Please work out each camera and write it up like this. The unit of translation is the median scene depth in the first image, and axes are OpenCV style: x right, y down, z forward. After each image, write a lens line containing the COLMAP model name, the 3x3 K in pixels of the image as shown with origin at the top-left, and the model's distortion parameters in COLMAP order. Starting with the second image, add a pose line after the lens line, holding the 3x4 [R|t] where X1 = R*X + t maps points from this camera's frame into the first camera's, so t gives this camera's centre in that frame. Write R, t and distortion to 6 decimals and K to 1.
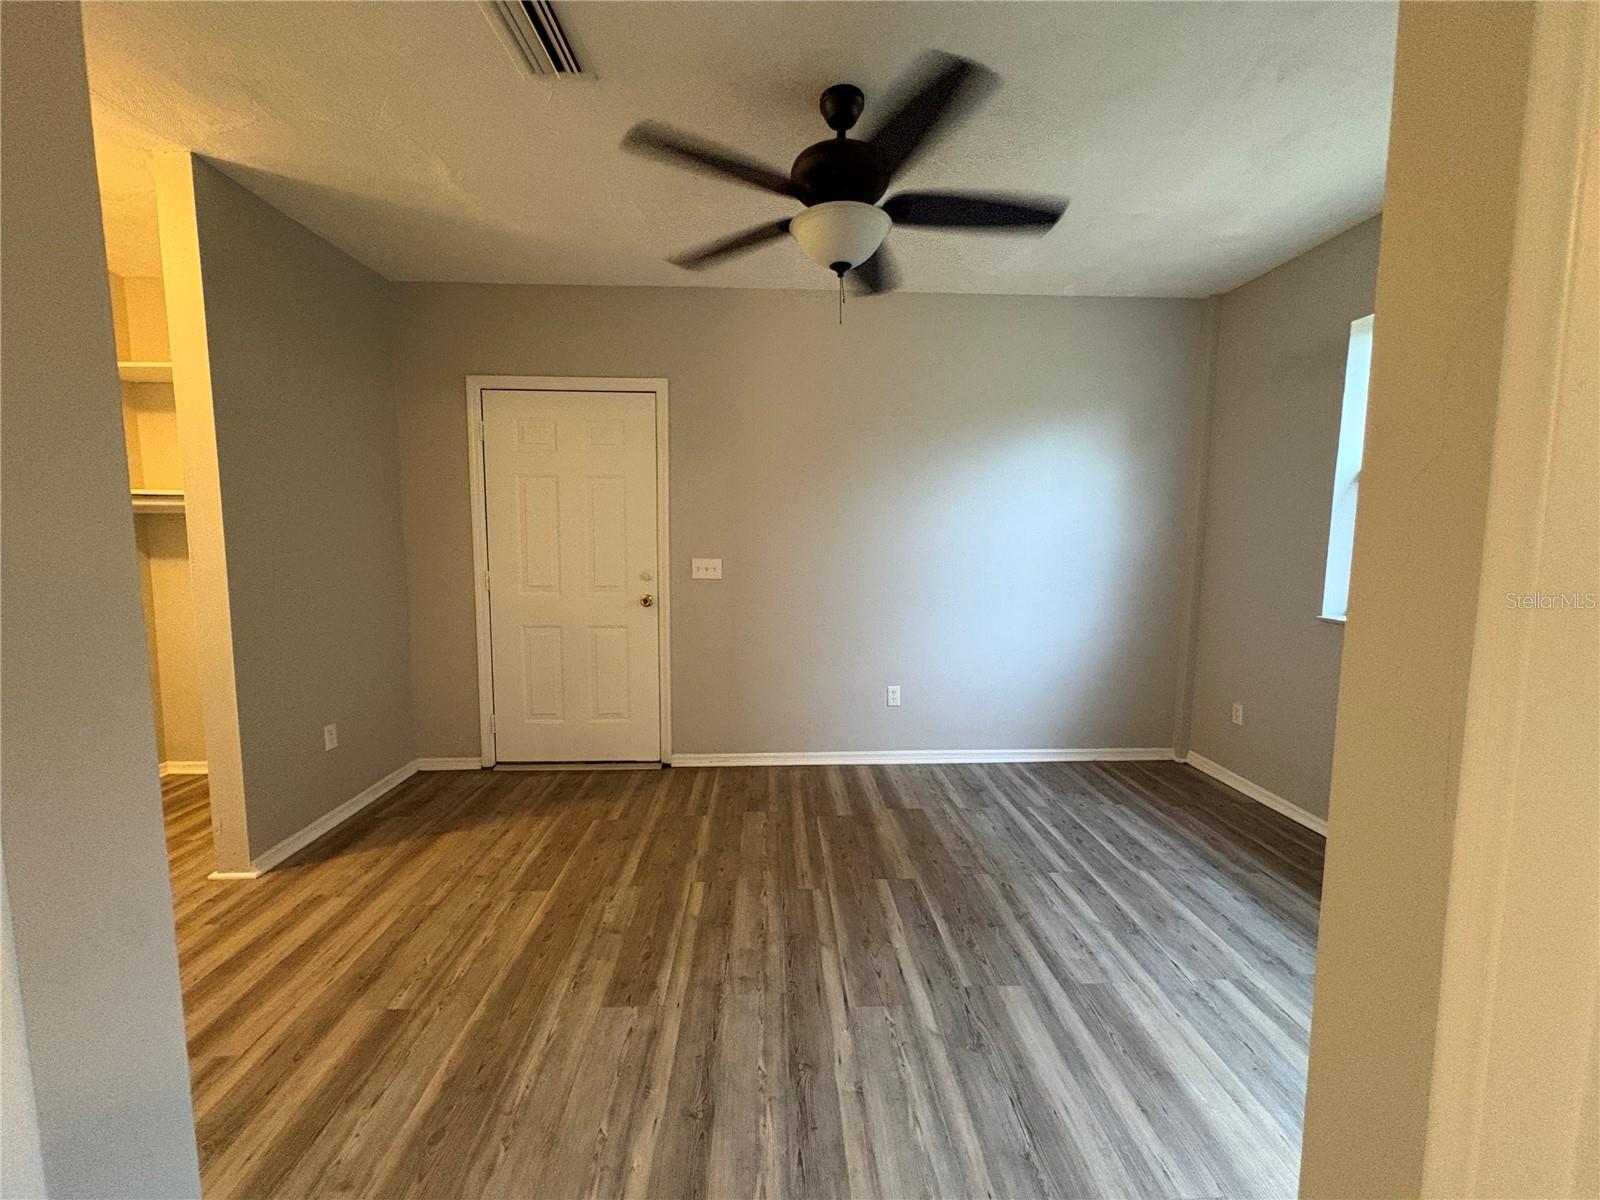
lens RADIAL K [[635.4, 0, 800.0], [0, 635.4, 602.7], [0, 0, 1]] dist [0.001499, 0.000065]
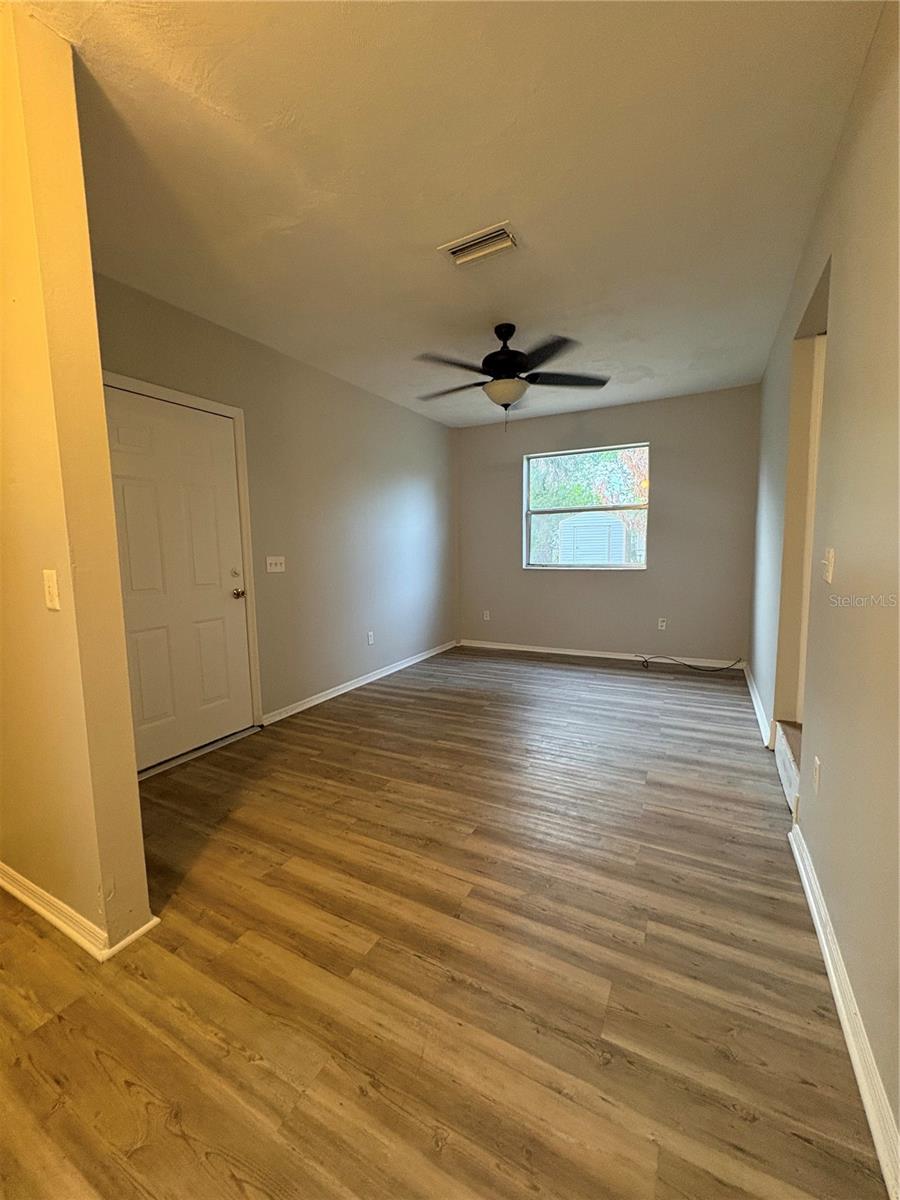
lens RADIAL K [[476.5, 0, 450.0], [0, 476.5, 600.0], [0, 0, 1]] dist [0.001499, 0.000065]
pose [[0.515616, -0.111003, 0.849599, -0.834497], [0.110488, 0.991908, 0.062541, -0.003101], [-0.849666, 0.061623, 0.523708, 0.207418]]
